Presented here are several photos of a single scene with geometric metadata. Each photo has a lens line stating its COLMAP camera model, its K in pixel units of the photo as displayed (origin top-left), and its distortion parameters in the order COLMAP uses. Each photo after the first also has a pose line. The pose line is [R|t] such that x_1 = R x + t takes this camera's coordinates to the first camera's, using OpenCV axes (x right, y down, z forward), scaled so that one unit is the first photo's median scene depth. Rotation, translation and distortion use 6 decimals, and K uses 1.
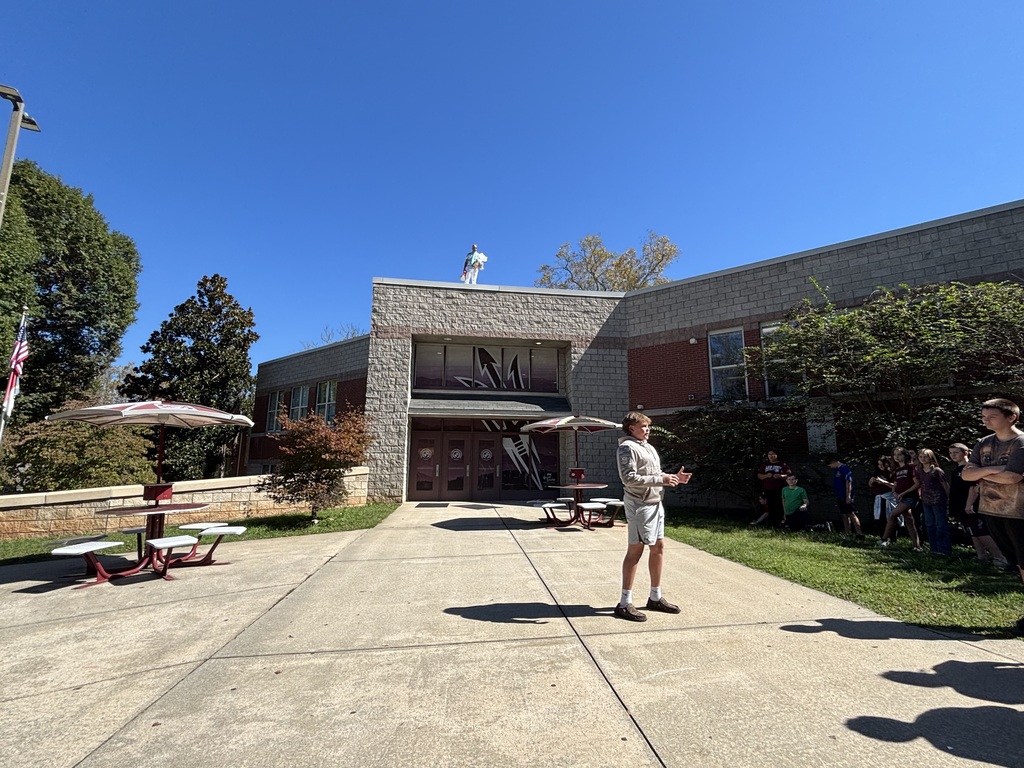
lens RADIAL K [[490.7, 0, 515.5], [0, 490.7, 381.6], [0, 0, 1]] dist [0.003387, -0.002630]
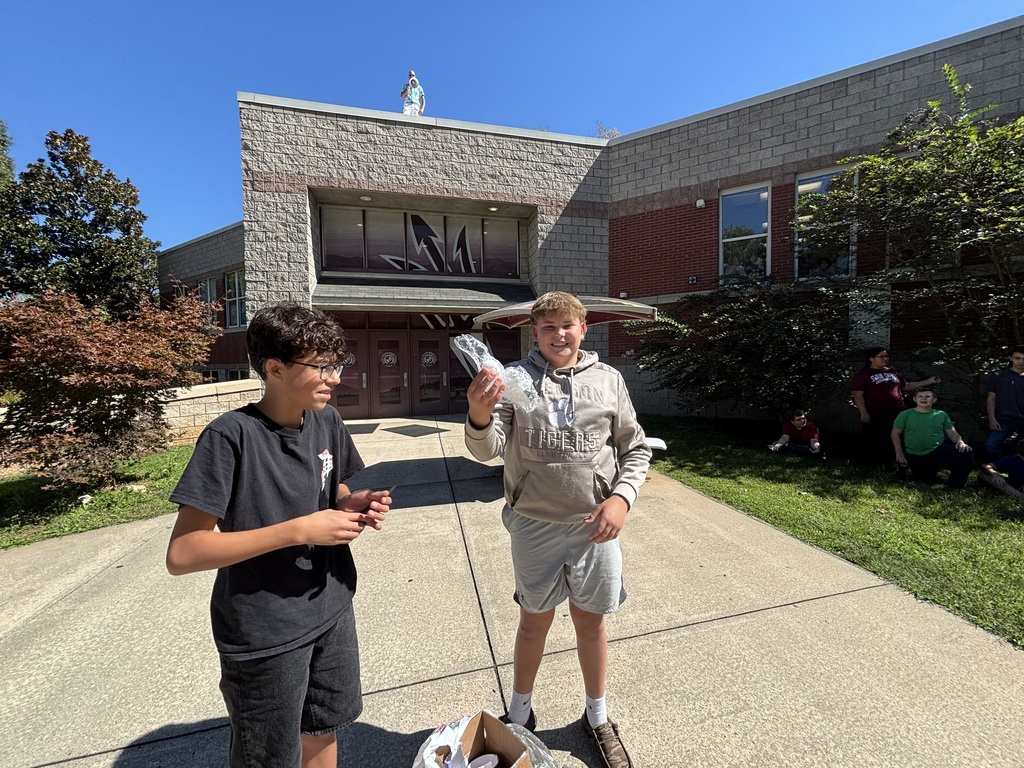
lens RADIAL K [[416.5, 0, 515.0], [0, 416.5, 381.9], [0, 0, 1]] dist [-0.000474, 0.000243]
pose [[0.993519, -0.026417, 0.110556, 0.003058], [0.001448, 0.975480, 0.220082, 0.042055], [-0.113659, -0.218496, 0.969196, 0.350833]]
